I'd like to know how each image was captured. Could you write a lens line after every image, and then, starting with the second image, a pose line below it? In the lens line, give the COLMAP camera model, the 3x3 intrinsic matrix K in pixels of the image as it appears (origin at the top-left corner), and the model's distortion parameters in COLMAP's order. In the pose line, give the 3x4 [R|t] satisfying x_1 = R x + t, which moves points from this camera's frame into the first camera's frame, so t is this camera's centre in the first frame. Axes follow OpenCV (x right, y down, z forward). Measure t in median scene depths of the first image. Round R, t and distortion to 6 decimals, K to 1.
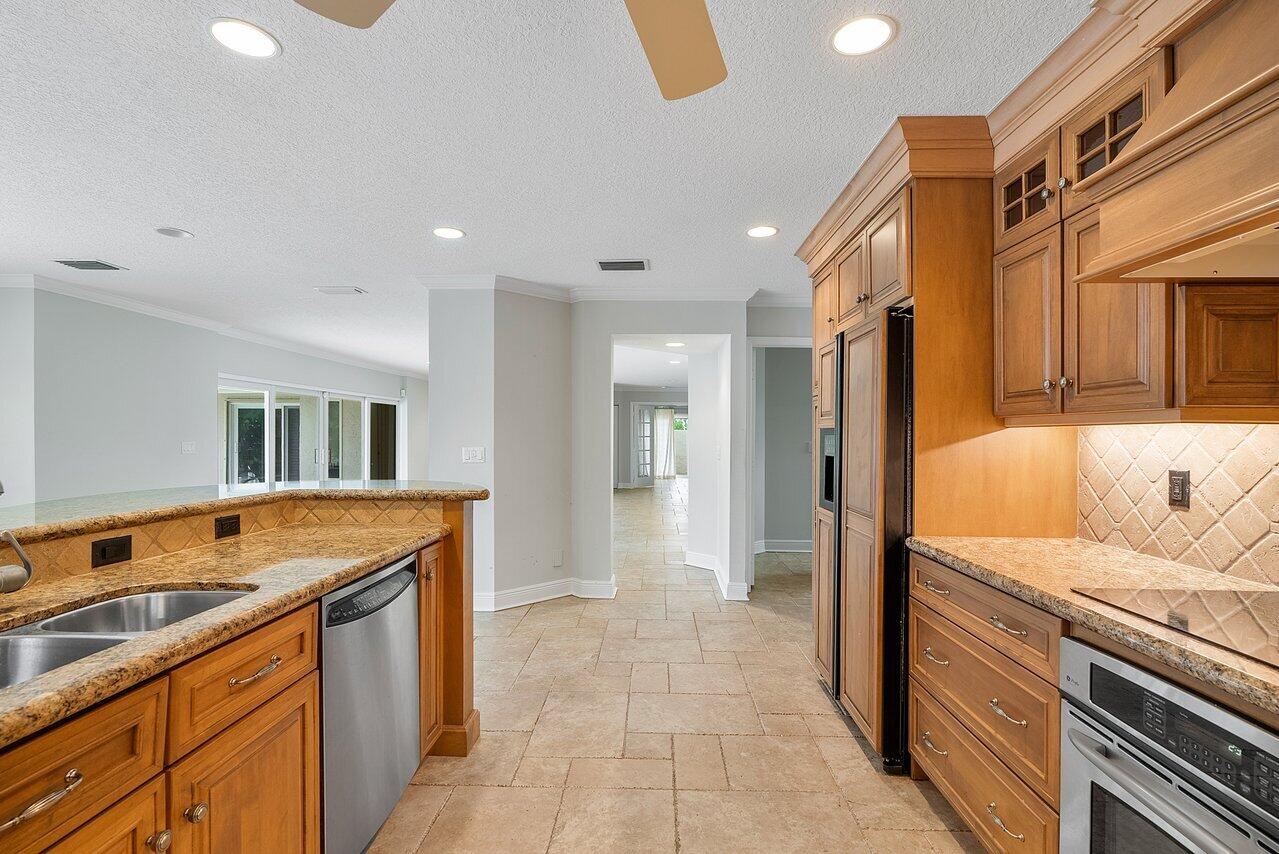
lens RADIAL K [[647.3, 0, 639.5], [0, 647.3, 434.3], [0, 0, 1]] dist [-0.006805, 0.001329]
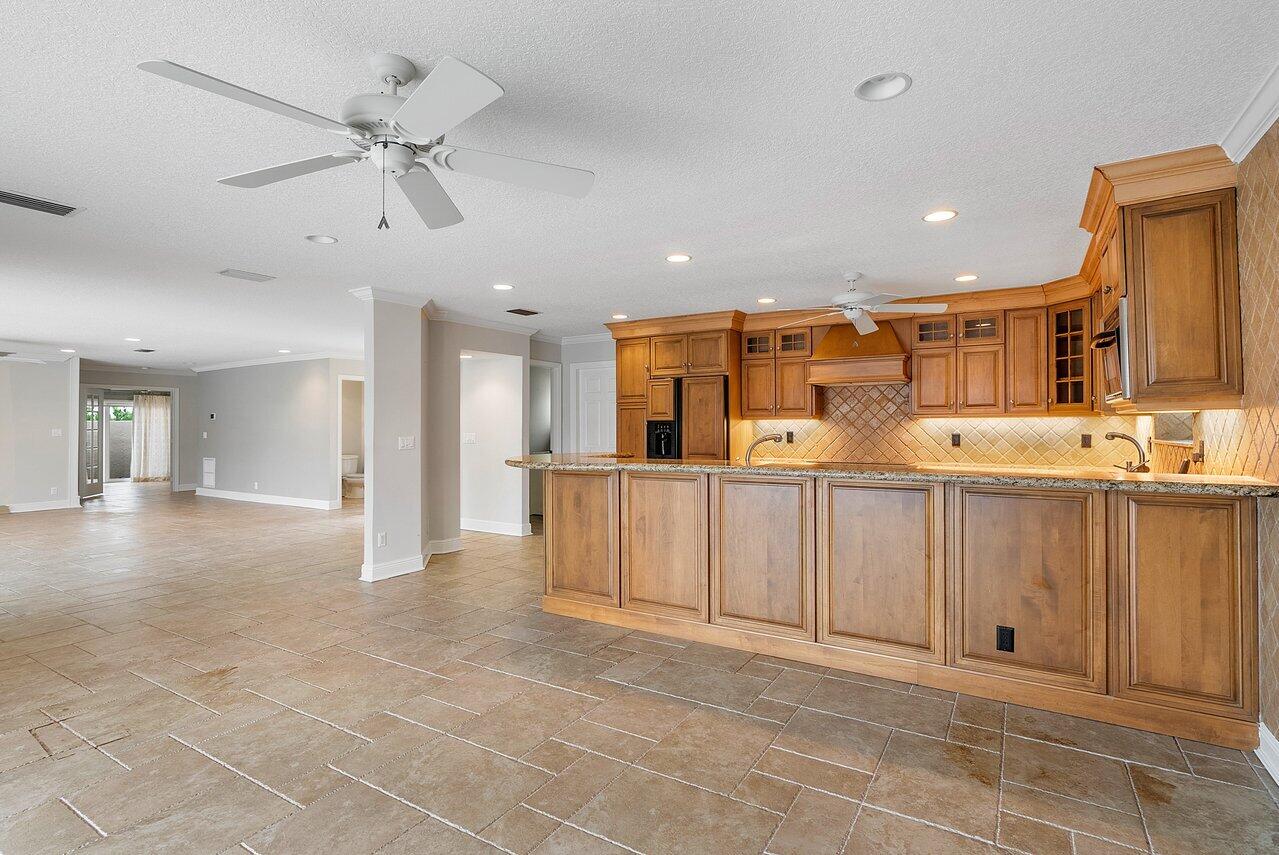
lens RADIAL K [[618.8, 0, 643.6], [0, 618.8, 424.0], [0, 0, 1]] dist [-0.010509, 0.003978]
pose [[0.497355, -0.001991, 0.867545, -2.455826], [-0.000474, 0.999997, 0.002567, 0.000873], [-0.867547, -0.001688, 0.497352, 0.002275]]
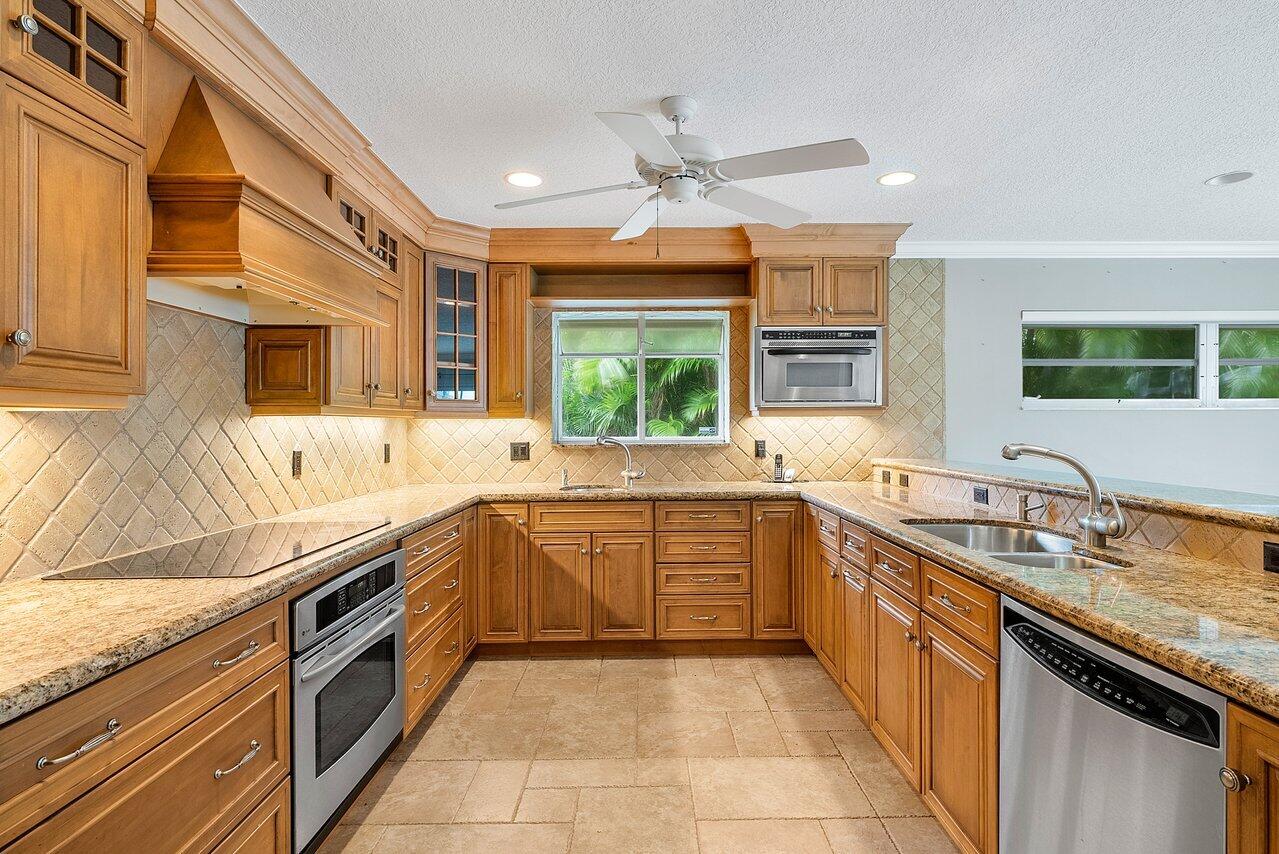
lens RADIAL K [[647.3, 0, 647.8], [0, 647.3, 422.6], [0, 0, 1]] dist [-0.006805, 0.001329]
pose [[-0.999264, 0.003334, -0.038215, 0.071590], [0.003677, 0.999953, -0.008925, 0.010341], [0.038184, -0.009059, -0.999230, 1.620537]]
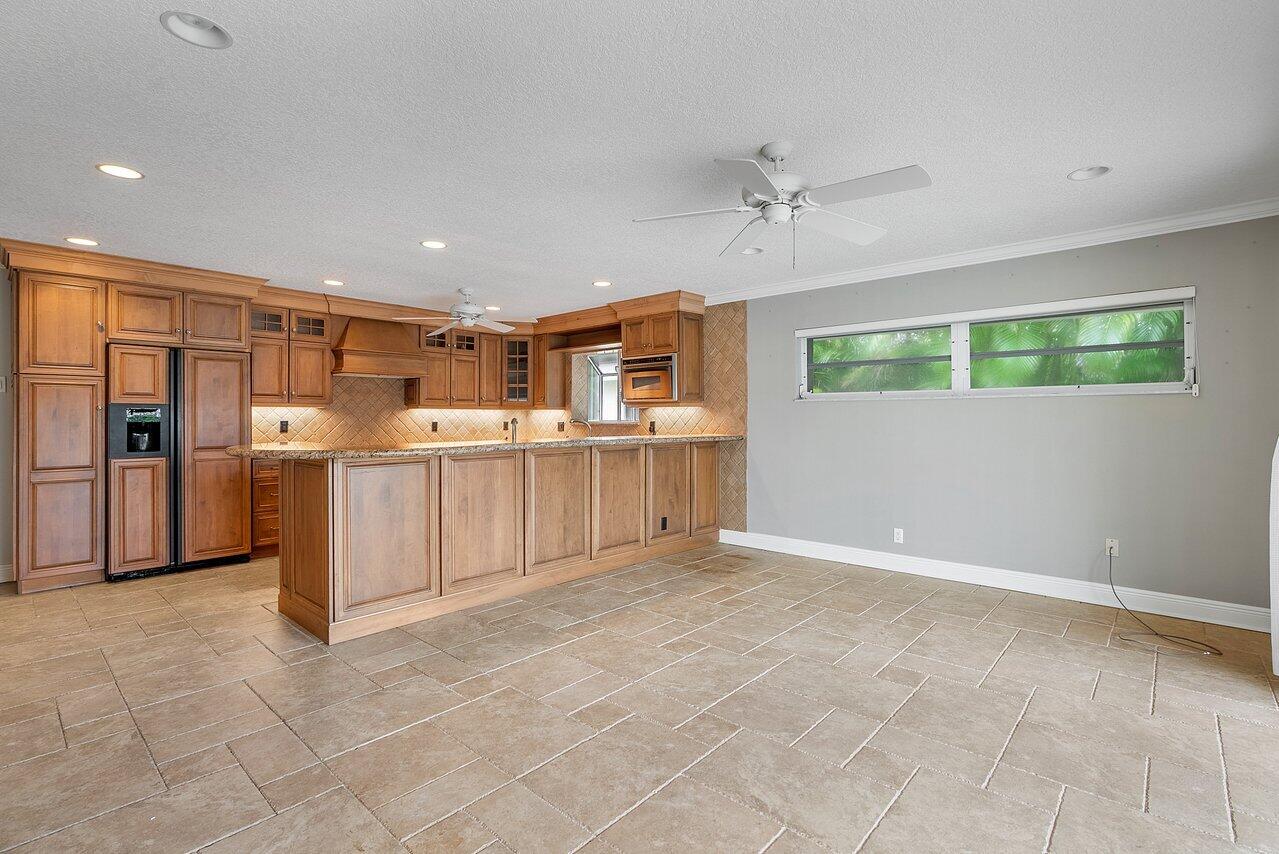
lens RADIAL K [[593.7, 0, 642.2], [0, 593.7, 422.8], [0, 0, 1]] dist [-0.012740, 0.000333]
pose [[-0.759077, -0.004581, 0.650985, -2.446143], [-0.004772, 0.999988, 0.001474, 0.050002], [-0.650983, -0.001988, -0.759090, 2.044143]]
